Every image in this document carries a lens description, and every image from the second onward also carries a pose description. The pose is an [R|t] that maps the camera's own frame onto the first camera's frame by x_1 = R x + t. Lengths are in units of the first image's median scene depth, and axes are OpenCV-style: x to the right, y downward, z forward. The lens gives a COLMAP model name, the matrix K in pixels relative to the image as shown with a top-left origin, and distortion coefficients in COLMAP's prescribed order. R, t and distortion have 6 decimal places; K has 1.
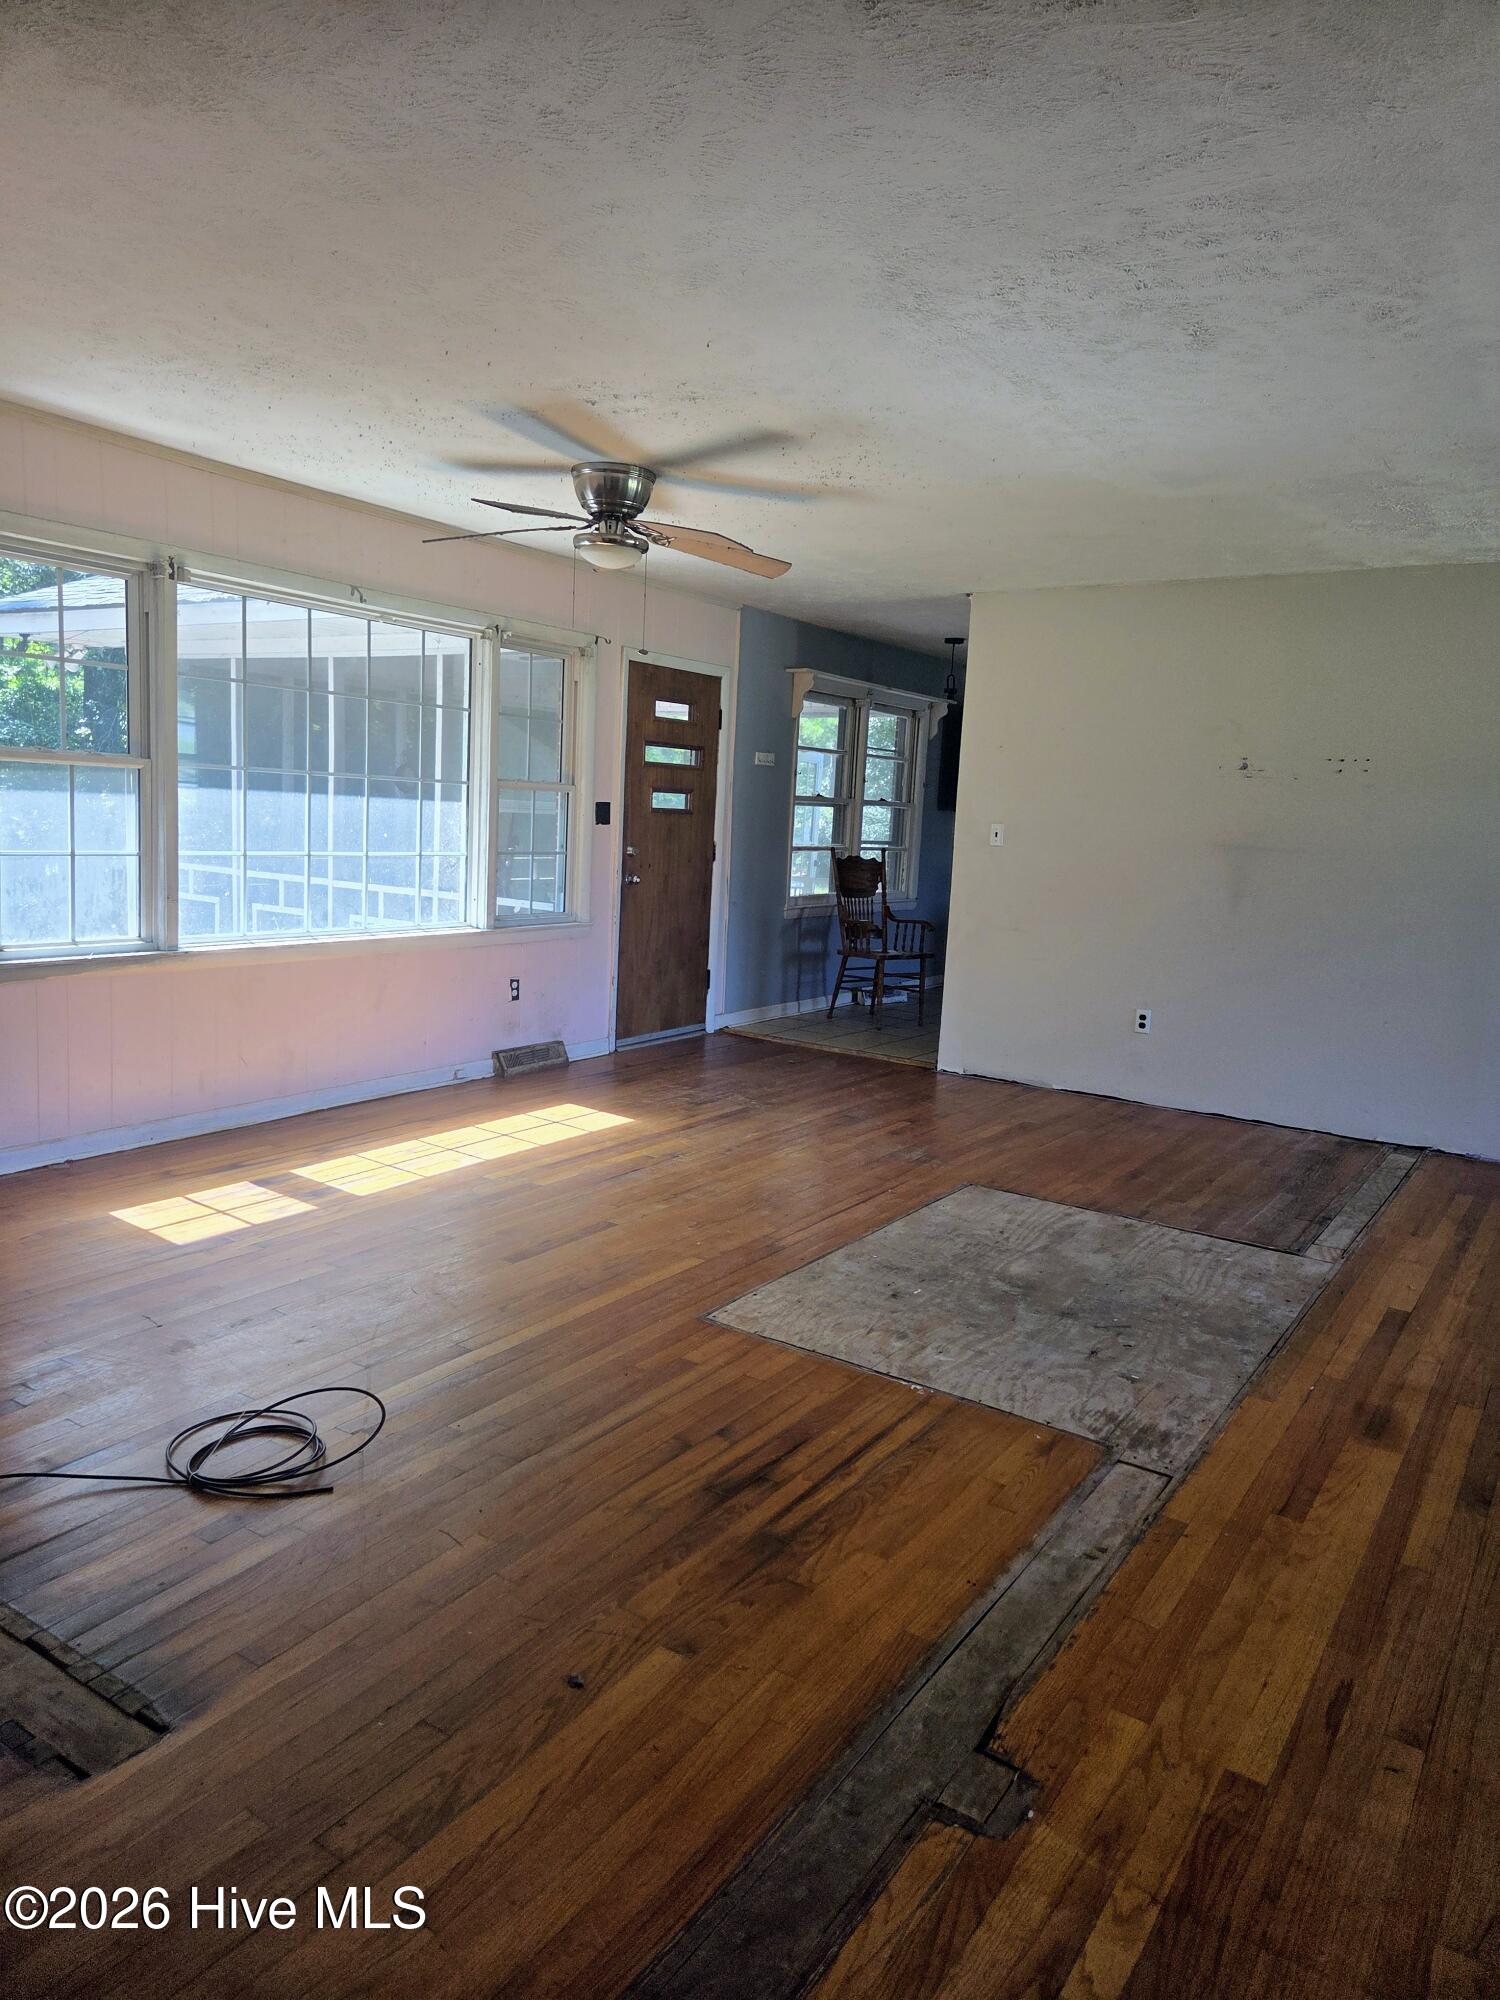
lens RADIAL K [[1344.1, 0, 759.3], [0, 1344.1, 976.3], [0, 0, 1]] dist [0.084968, -0.071600]
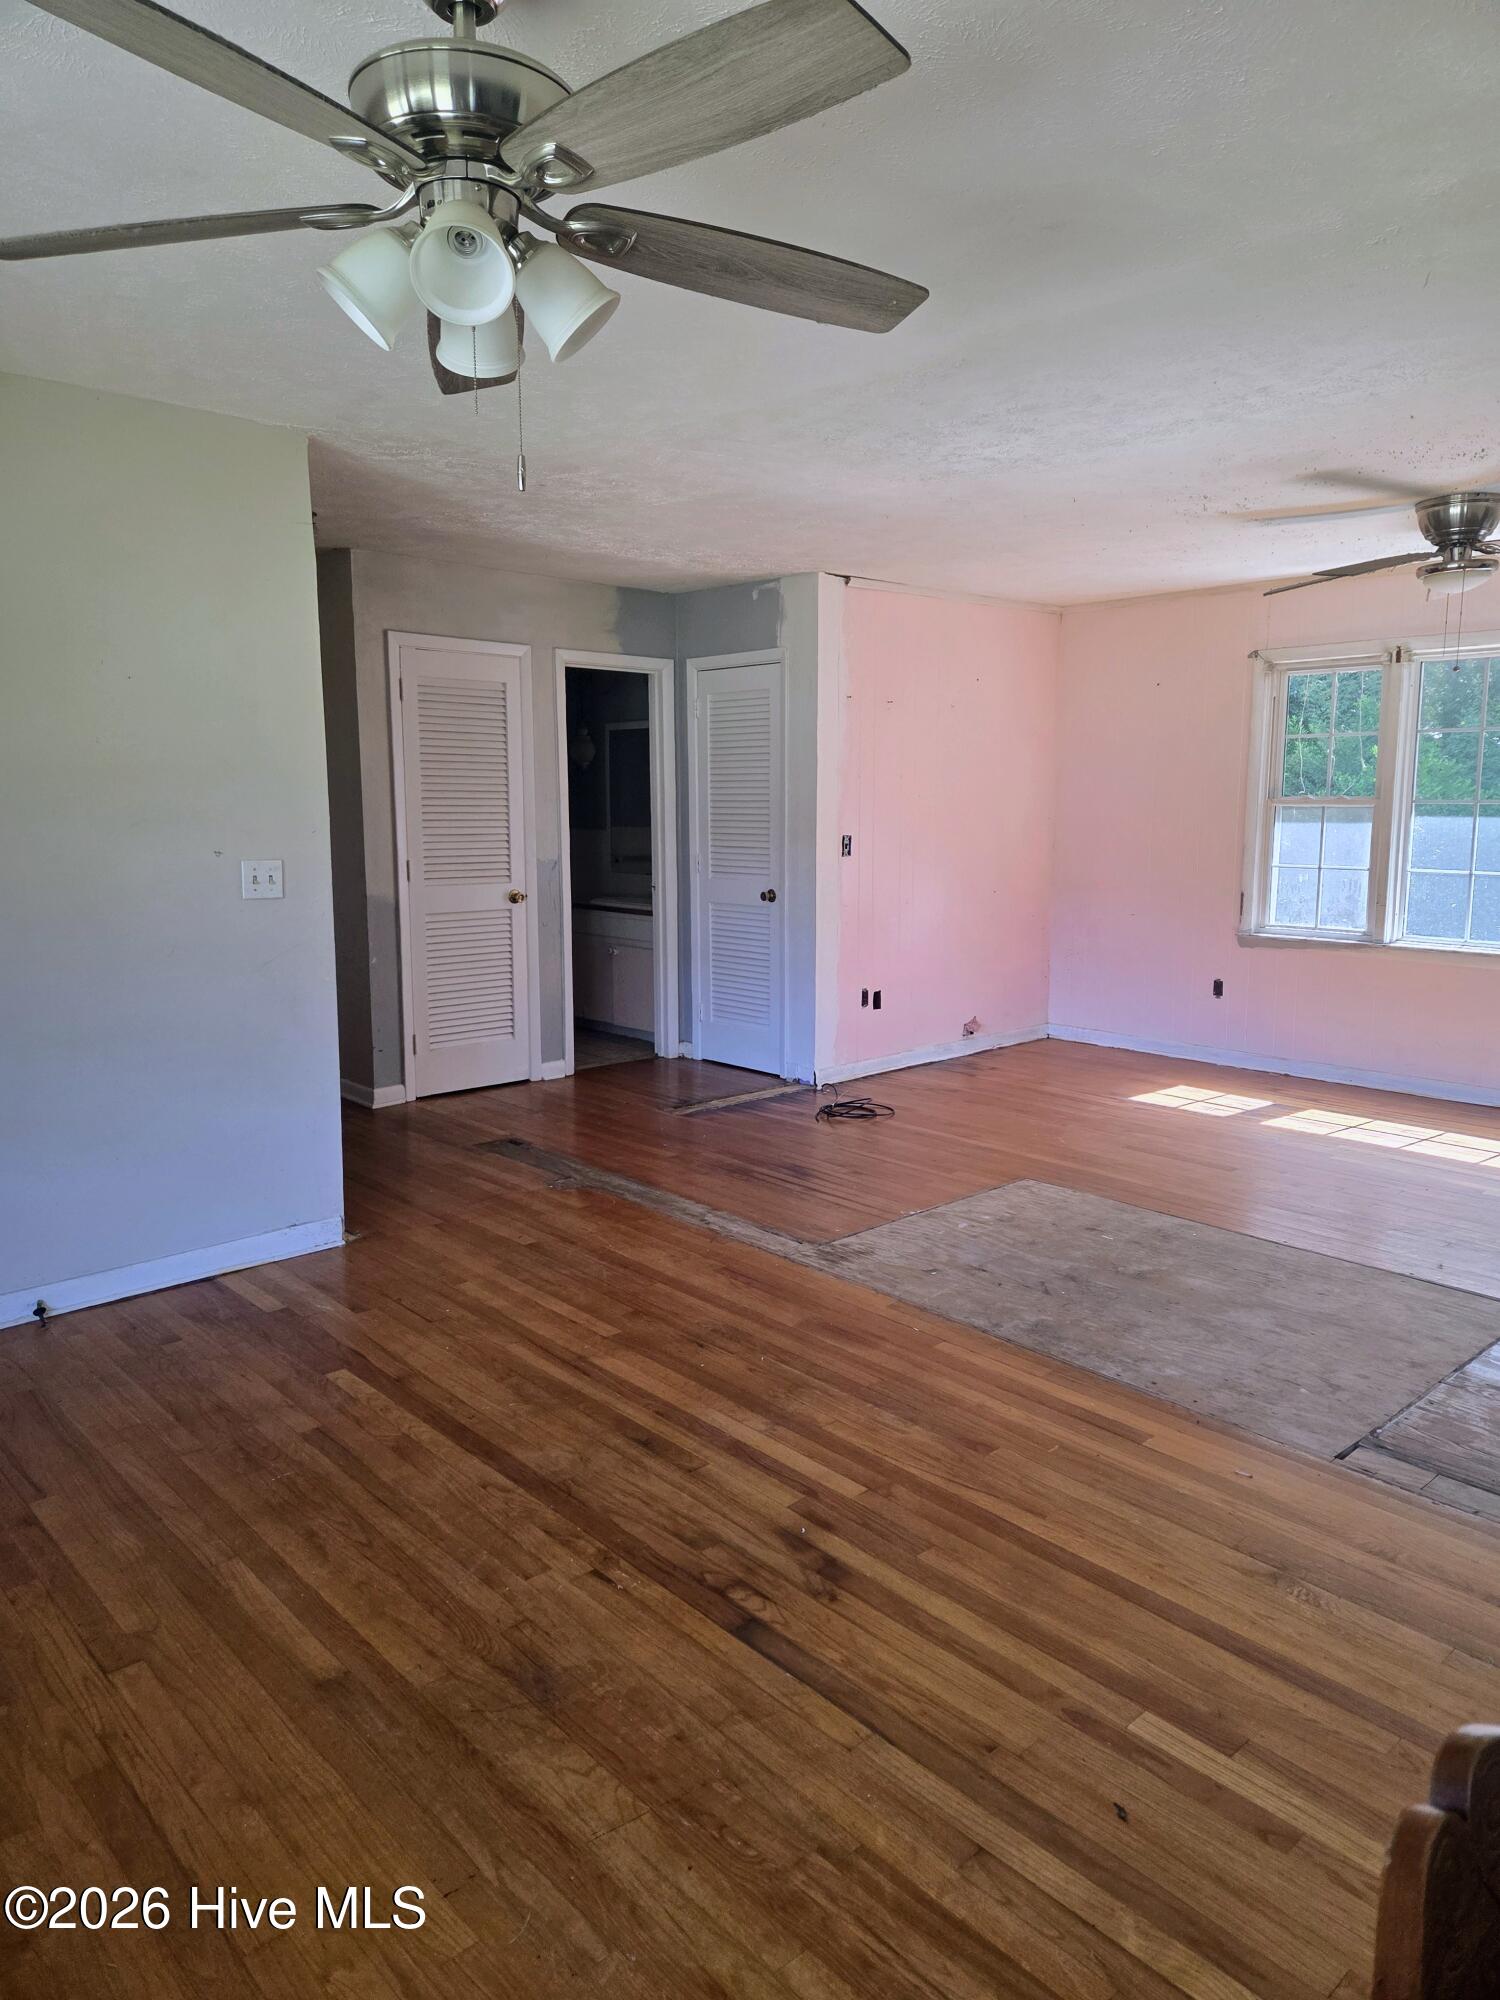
lens RADIAL K [[1347.1, 0, 756.0], [0, 1347.1, 999.3], [0, 0, 1]] dist [0.080341, -0.081475]
pose [[-0.251059, 0.095529, -0.963247, 1.308966], [-0.135209, 0.981901, 0.132620, -0.078305], [0.958482, 0.163535, -0.233598, 0.973215]]
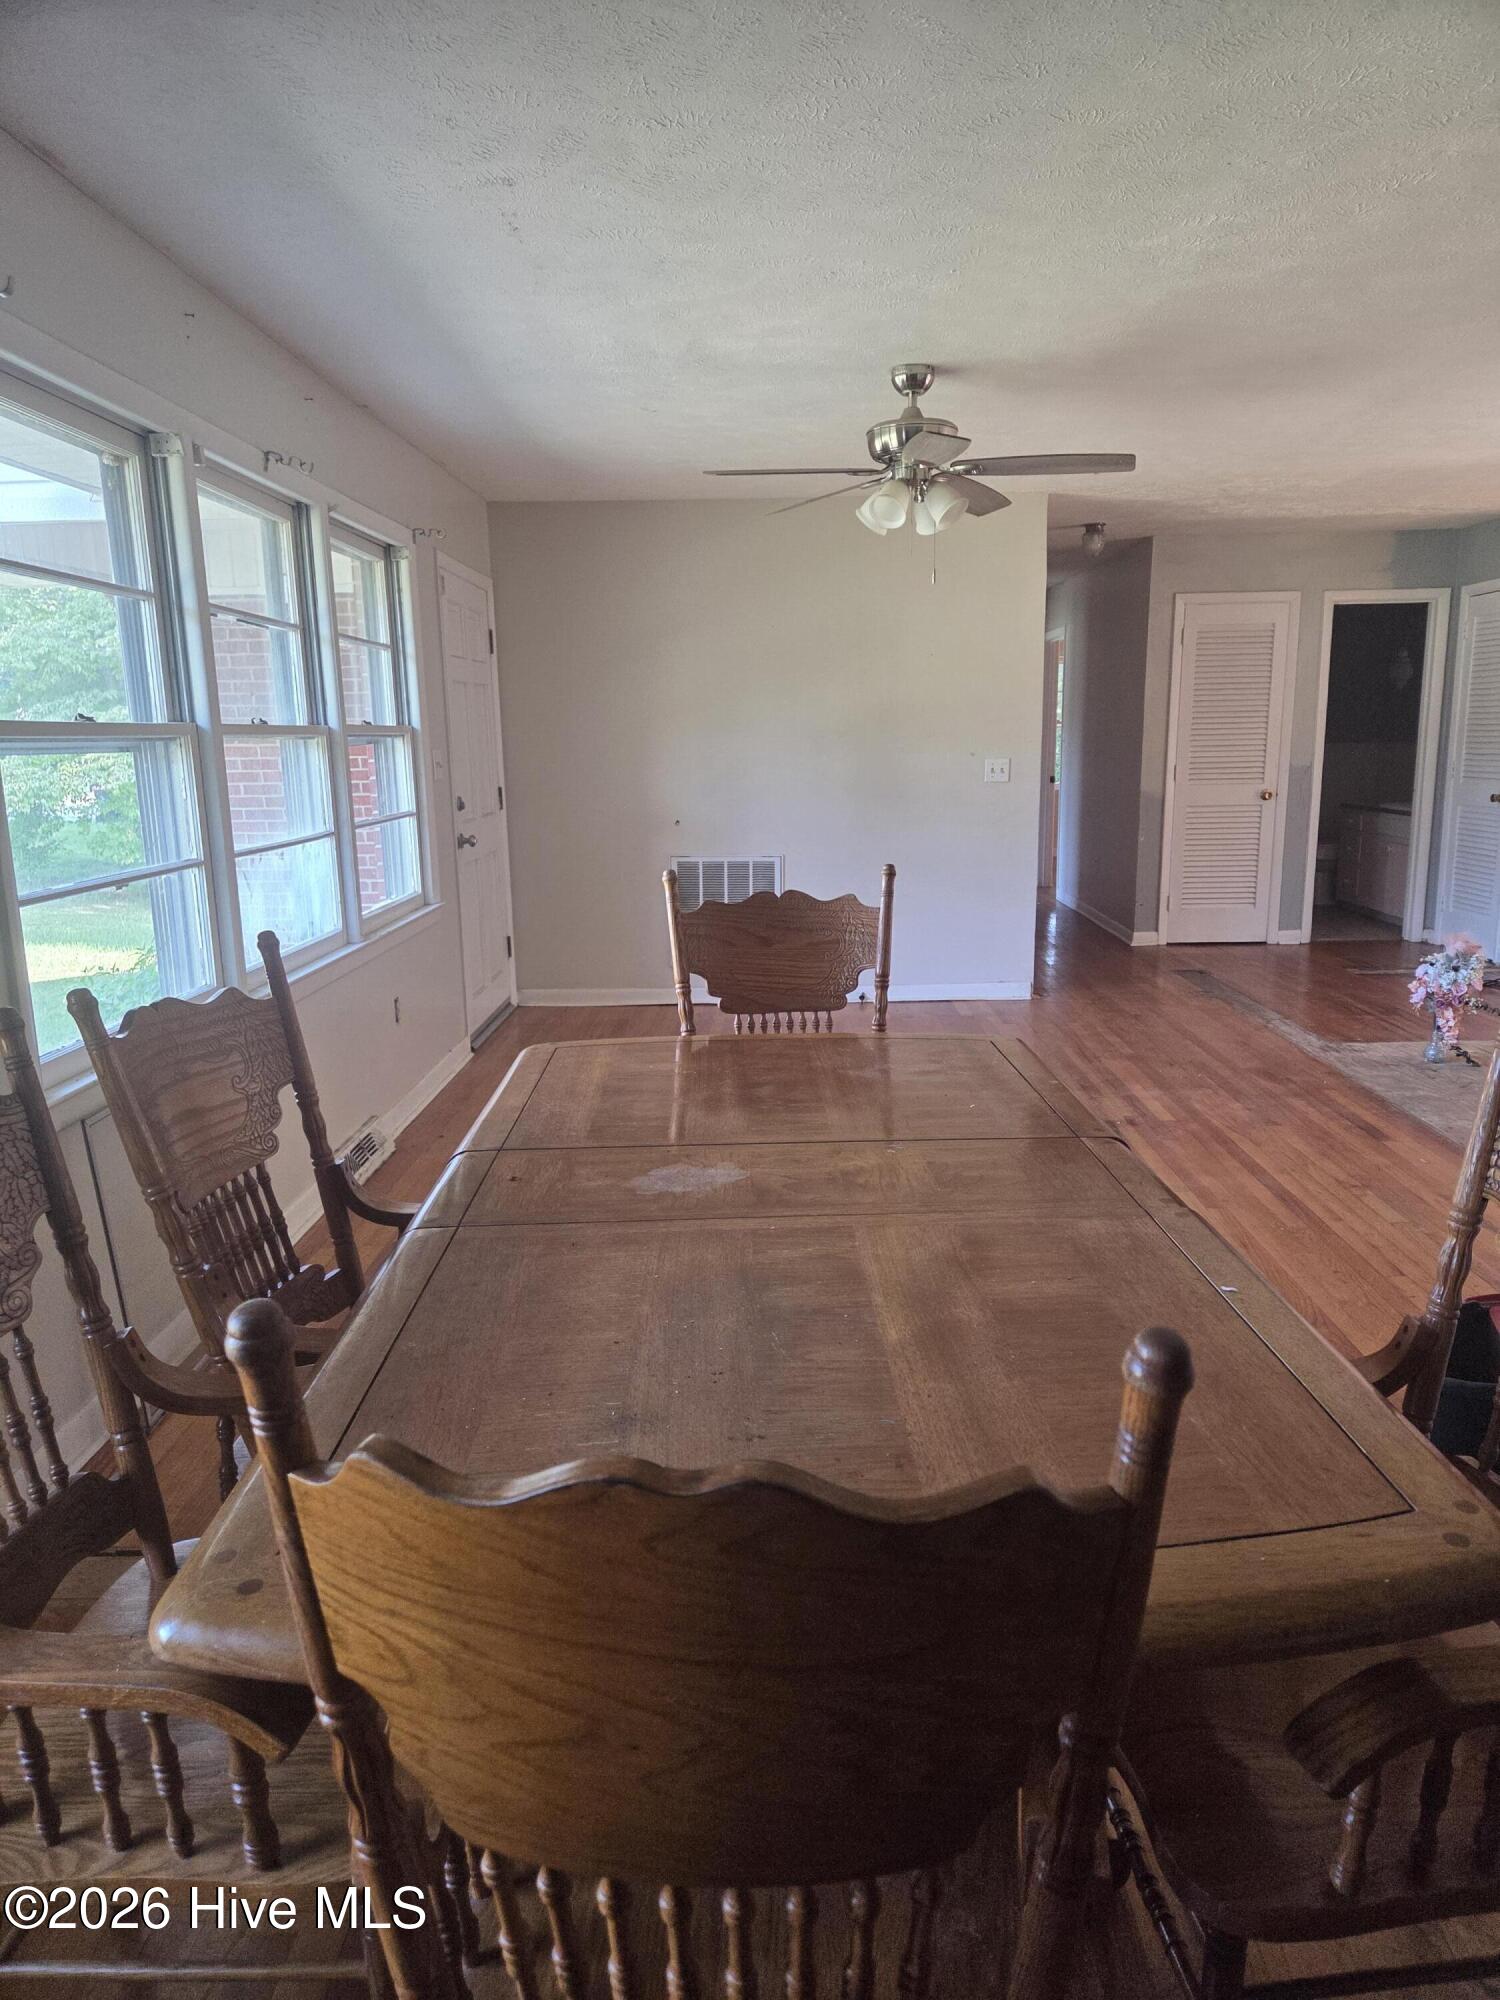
lens RADIAL K [[1332.5, 0, 755.5], [0, 1332.5, 1027.4], [0, 0, 1]] dist [0.038755, 0.000435]
pose [[-0.845289, 0.080030, -0.528282, 1.596891], [-0.093243, 0.951453, 0.293332, -0.140232], [0.526111, 0.297208, -0.796790, 1.680307]]
